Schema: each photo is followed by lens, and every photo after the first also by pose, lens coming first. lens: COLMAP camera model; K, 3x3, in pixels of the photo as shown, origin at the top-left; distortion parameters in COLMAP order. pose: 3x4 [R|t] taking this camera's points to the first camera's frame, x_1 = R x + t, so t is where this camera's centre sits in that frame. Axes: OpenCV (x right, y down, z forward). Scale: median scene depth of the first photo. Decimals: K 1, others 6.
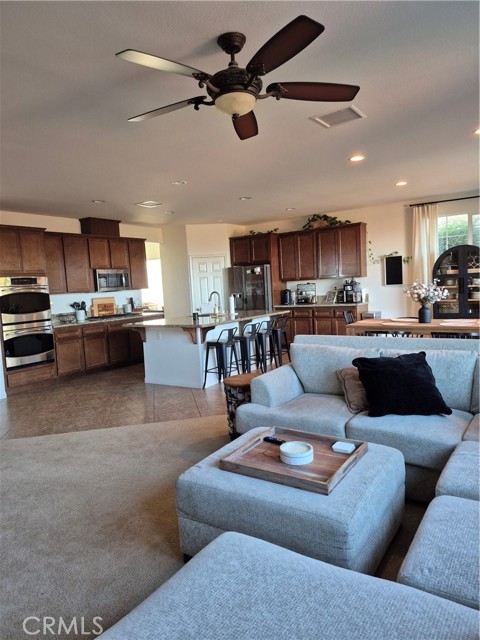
lens RADIAL K [[452.8, 0, 240.0], [0, 452.8, 320.0], [0, 0, 1]] dist [0.113493, -0.119173]
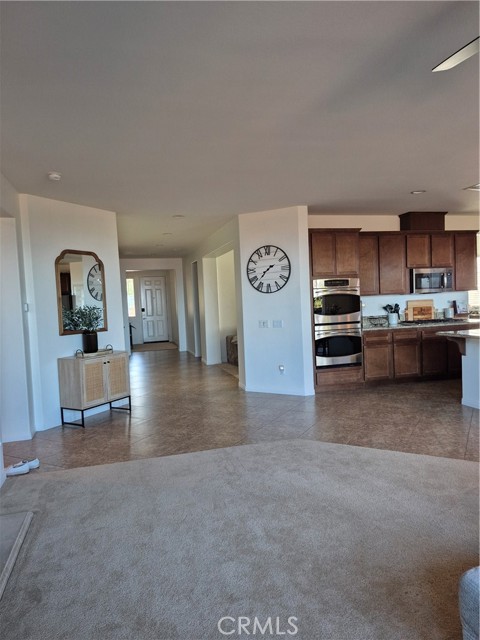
lens RADIAL K [[452.8, 0, 240.0], [0, 452.8, 320.0], [0, 0, 1]] dist [0.113493, -0.119173]
pose [[0.765445, 0.050363, -0.641528, 0.012833], [-0.050740, 0.998552, 0.017851, -0.008918], [0.641498, 0.018887, 0.766892, 0.090147]]
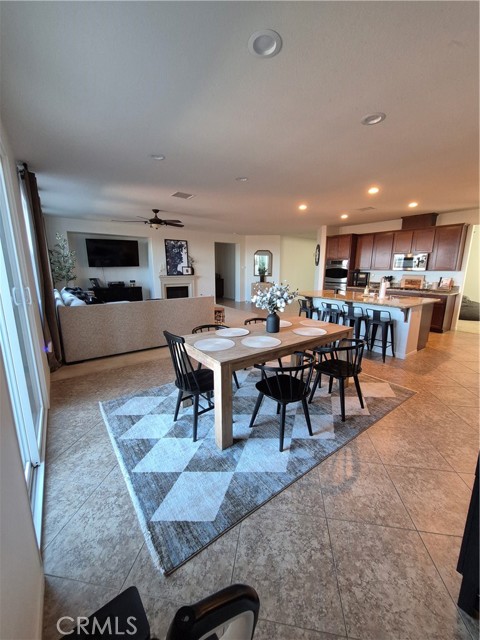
lens RADIAL K [[257.1, 0, 240.0], [0, 257.1, 320.0], [0, 0, 1]] dist [-0.000303, -0.000039]
pose [[-0.353677, 0.245401, -0.902602, 0.691381], [-0.061107, 0.956847, 0.284094, -0.120650], [0.933369, 0.155633, -0.323419, 0.883223]]
